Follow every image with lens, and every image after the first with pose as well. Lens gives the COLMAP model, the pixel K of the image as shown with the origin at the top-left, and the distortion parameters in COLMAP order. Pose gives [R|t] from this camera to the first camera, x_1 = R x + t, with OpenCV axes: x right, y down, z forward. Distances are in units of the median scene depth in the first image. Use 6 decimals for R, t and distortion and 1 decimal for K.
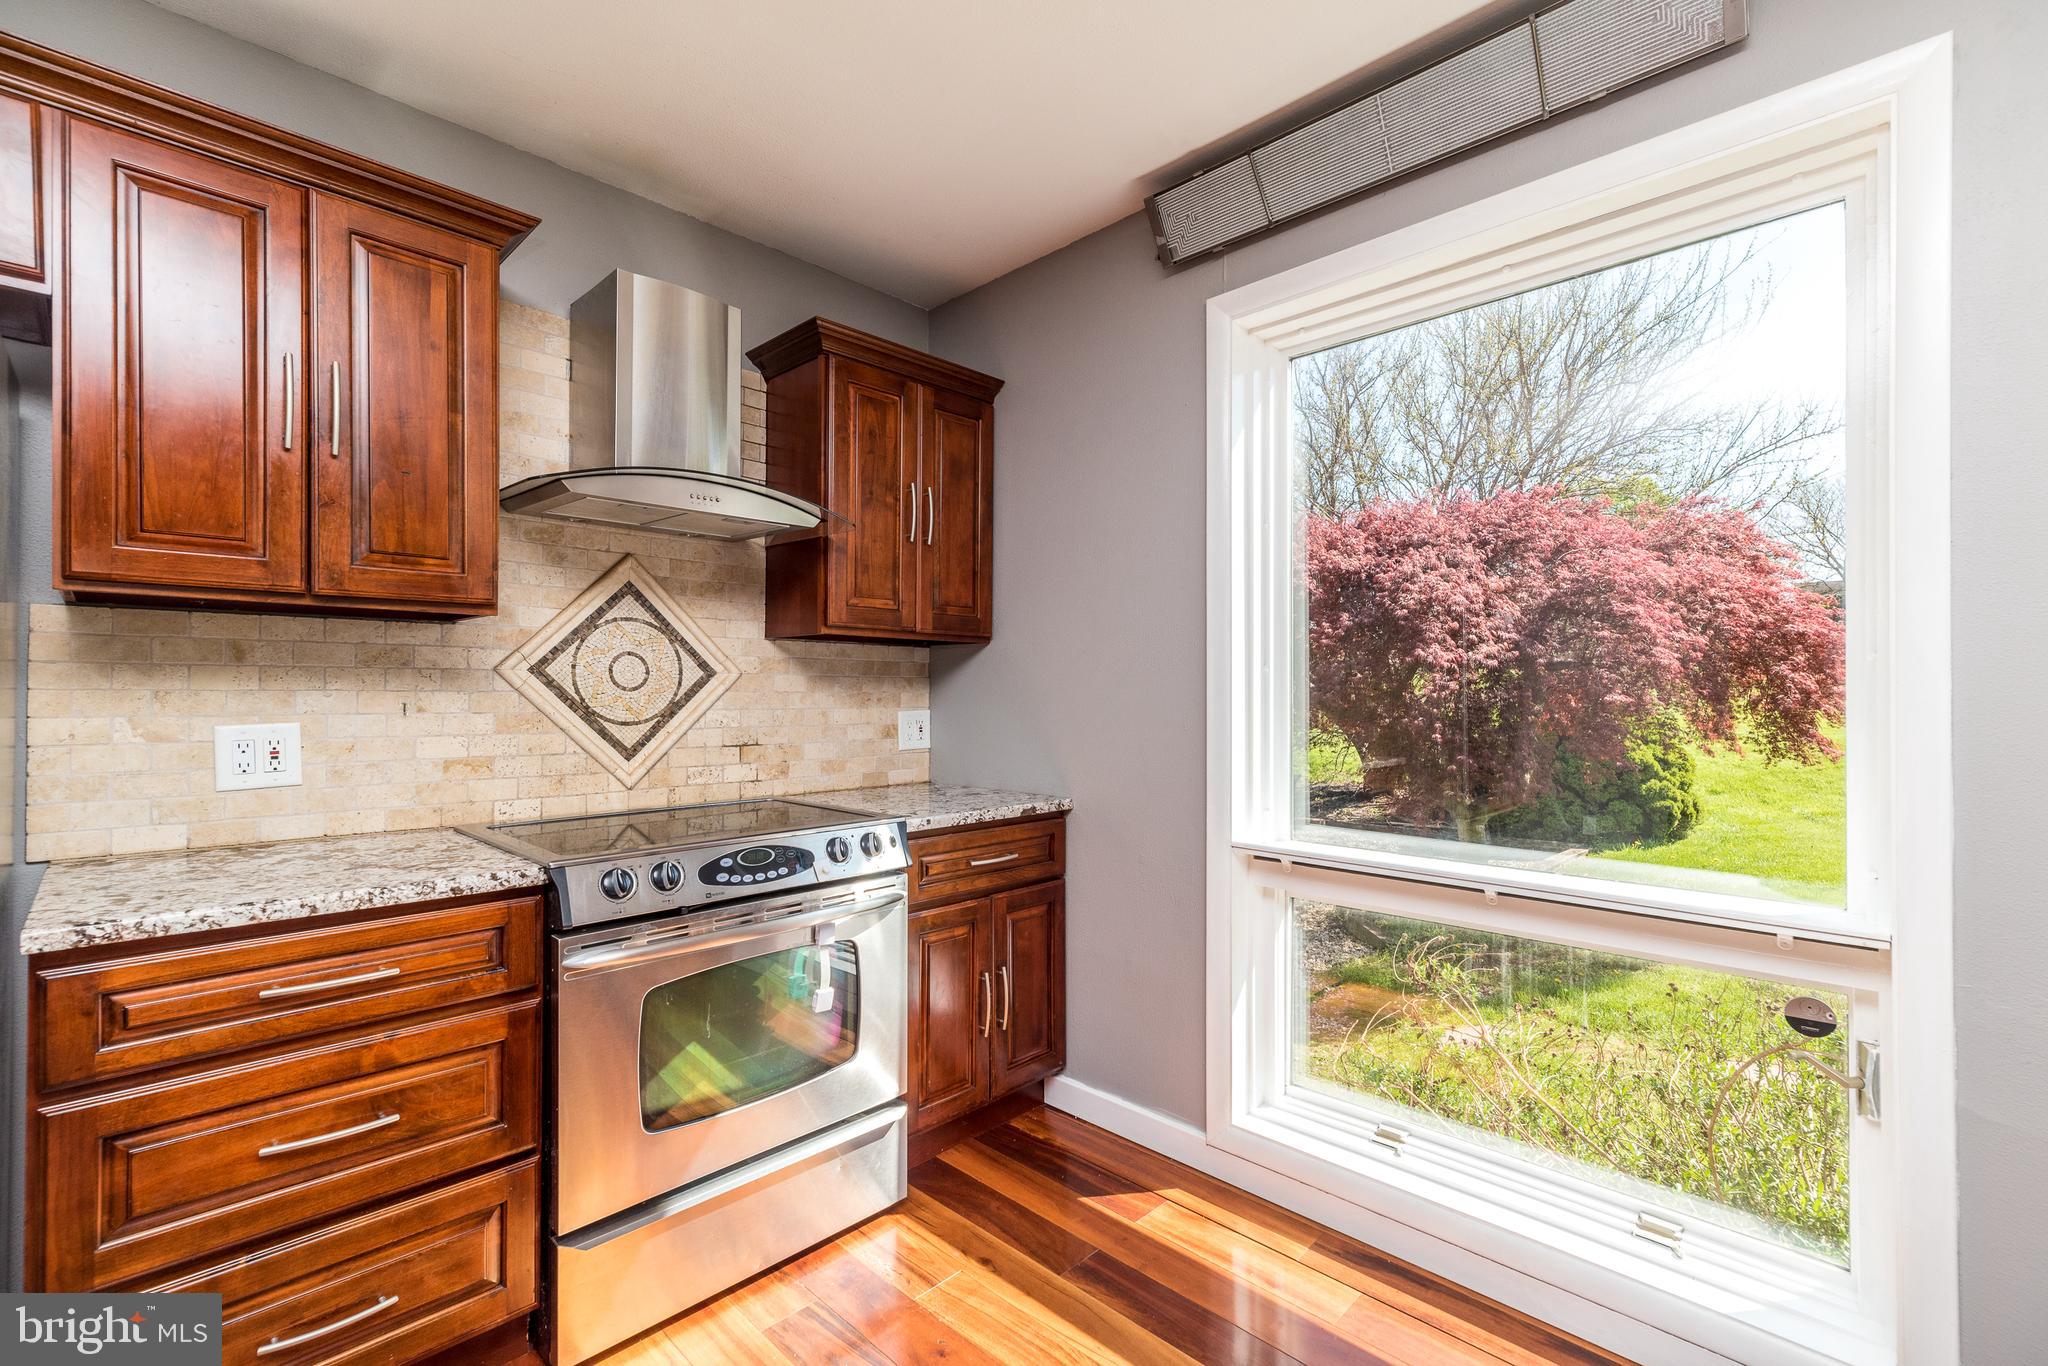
lens RADIAL K [[893.6, 0, 1010.9], [0, 893.6, 679.0], [0, 0, 1]] dist [-0.000190, 0.001627]
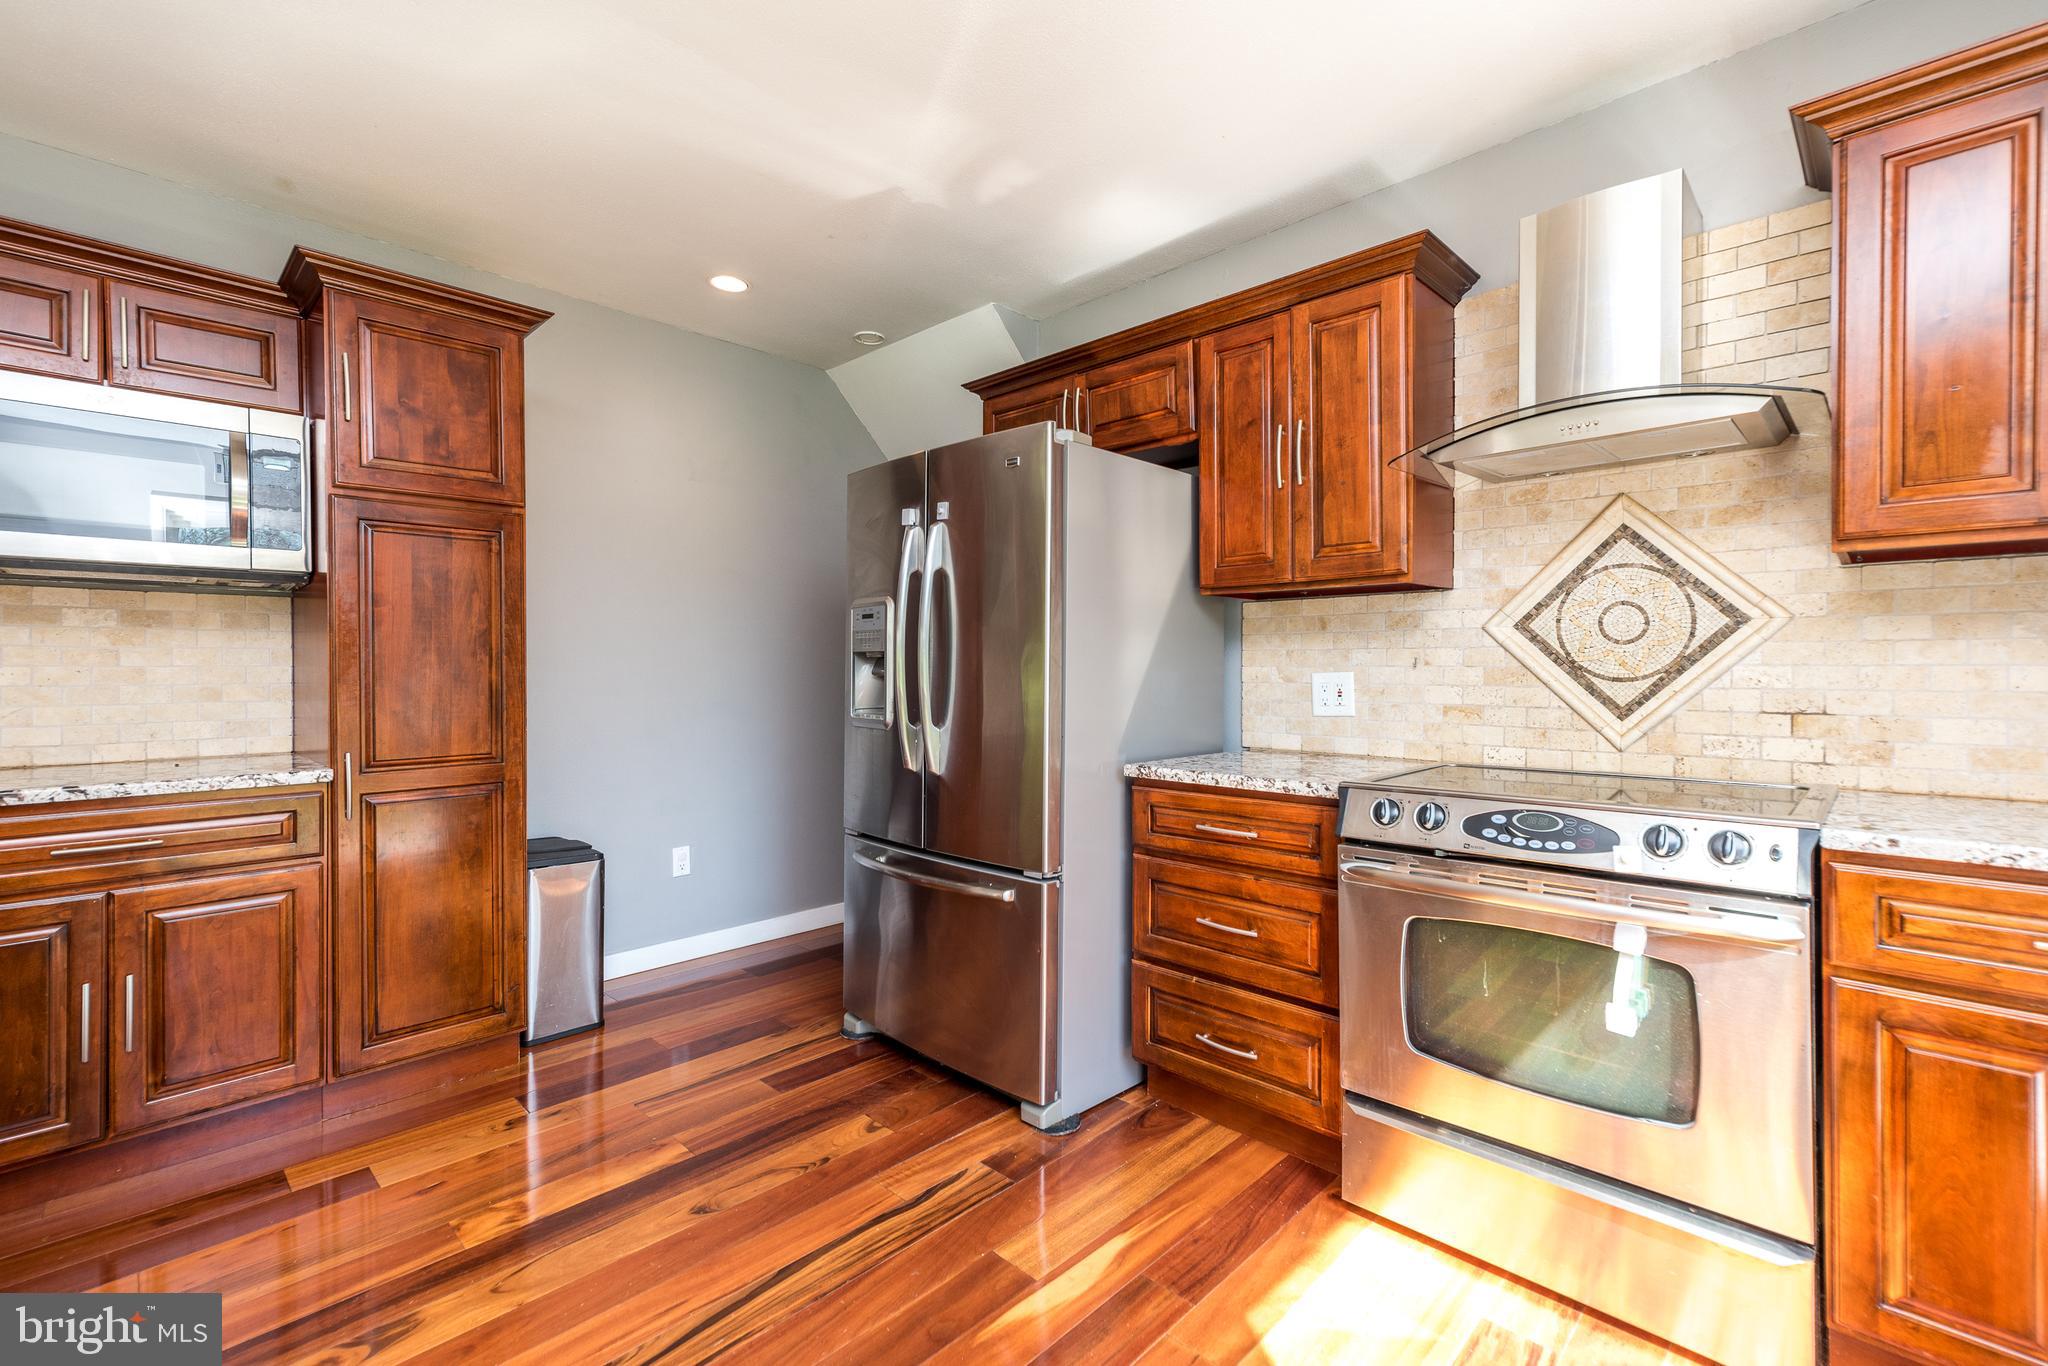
lens RADIAL K [[893.6, 0, 1072.8], [0, 893.6, 674.0], [0, 0, 1]] dist [-0.000190, 0.001627]
pose [[0.030285, 0.000517, -0.999541, 0.486615], [0.016831, 0.999858, 0.001027, 0.034587], [0.999400, -0.016855, 0.030272, 0.417157]]
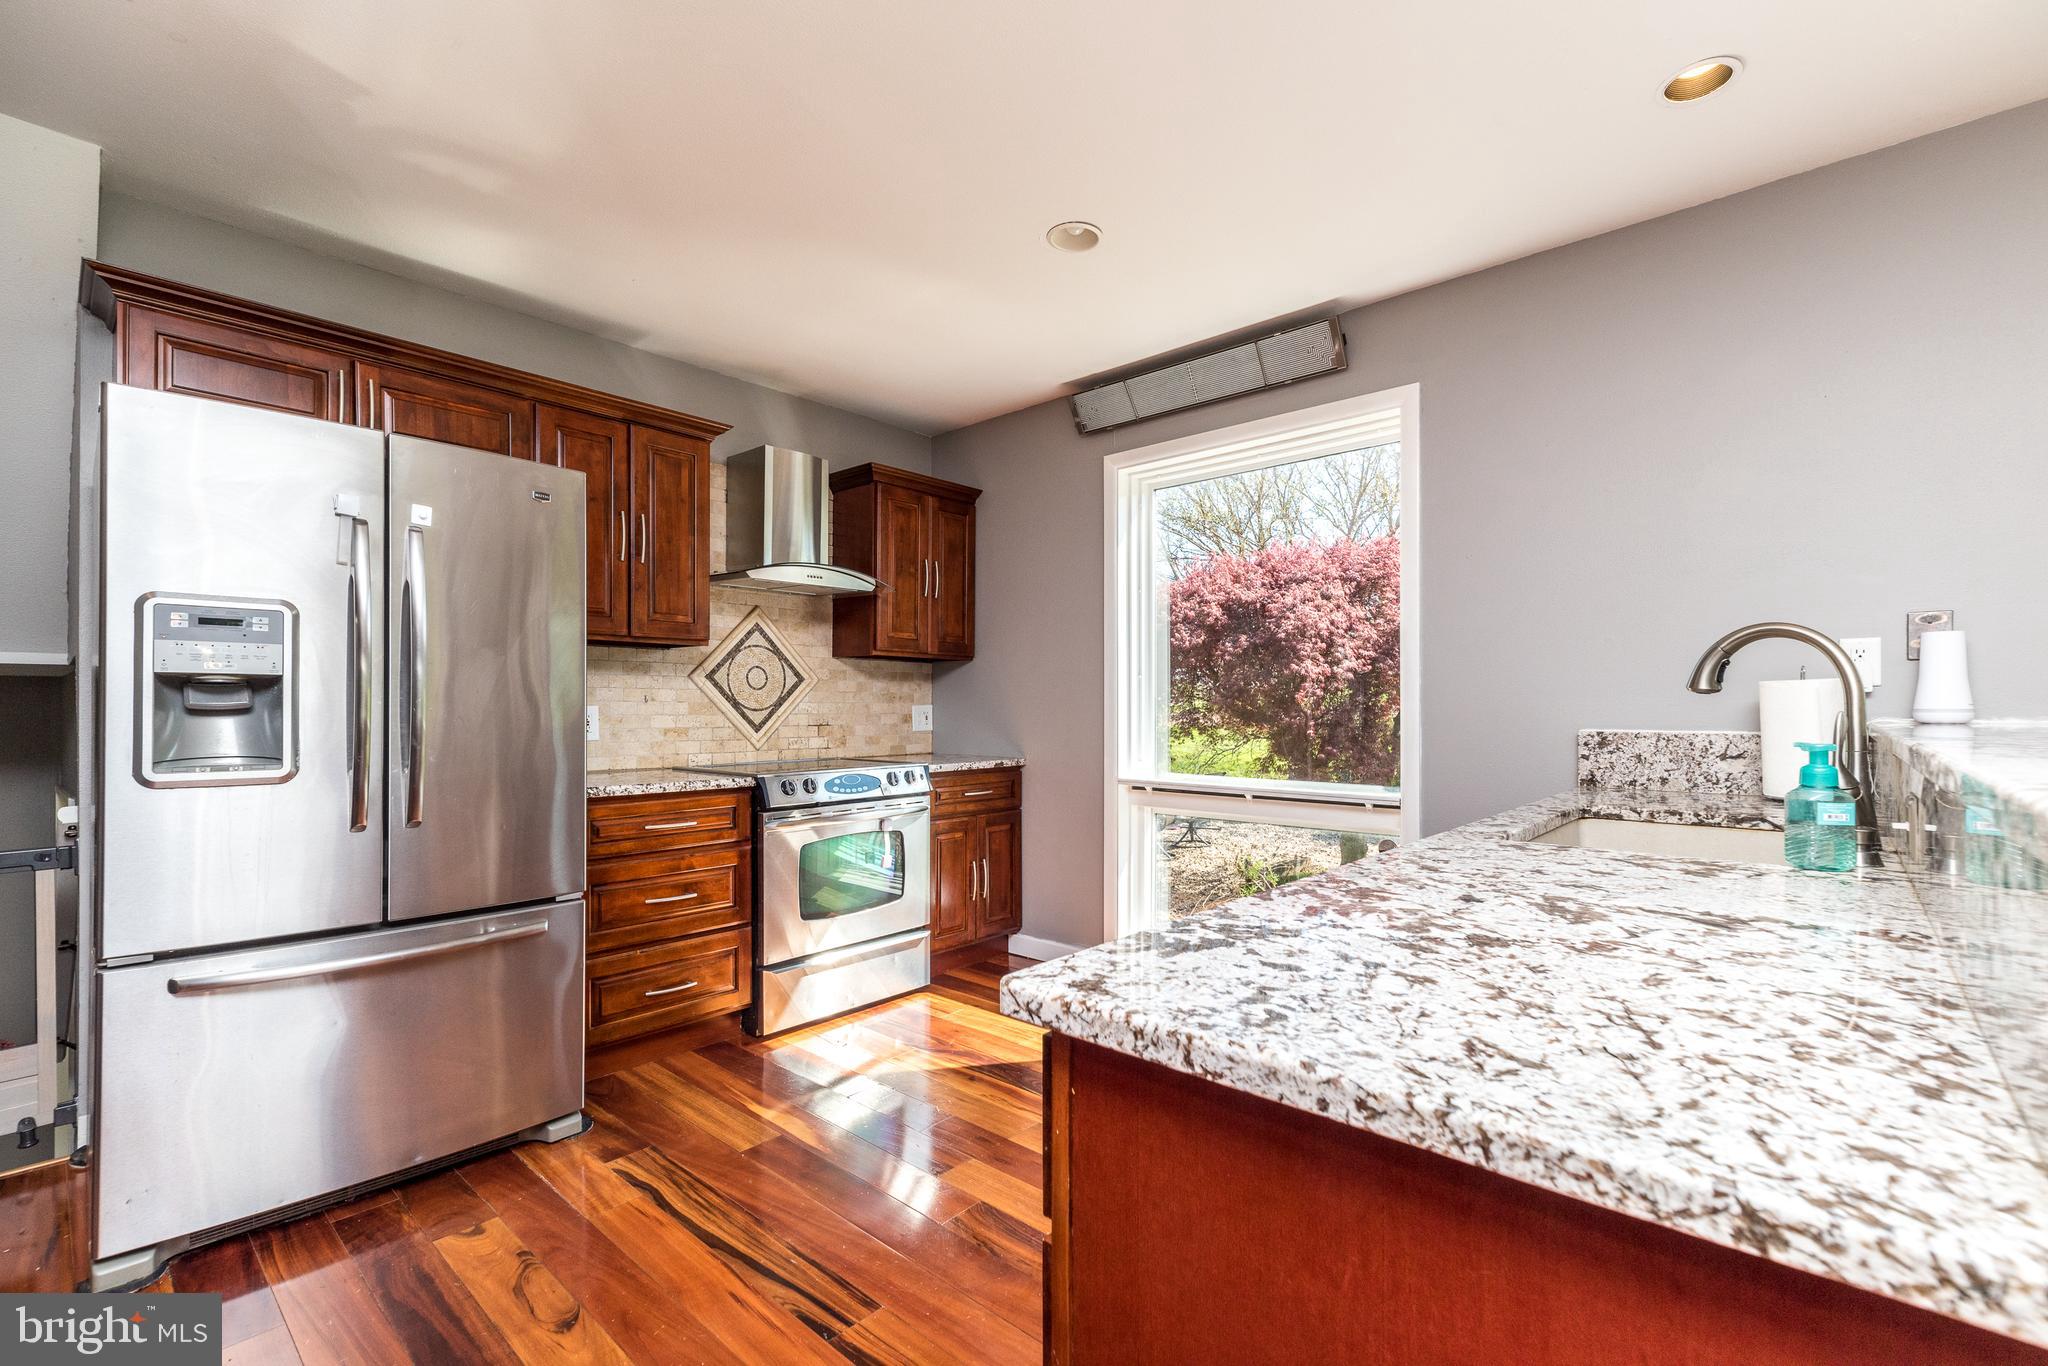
lens RADIAL K [[893.6, 0, 1005.9], [0, 893.6, 692.2], [0, 0, 1]] dist [-0.000190, 0.001627]
pose [[0.998901, -0.000333, 0.046863, -0.048362], [0.000340, 1.000000, -0.000138, 0.018268], [-0.046863, 0.000154, 0.998901, -0.679178]]
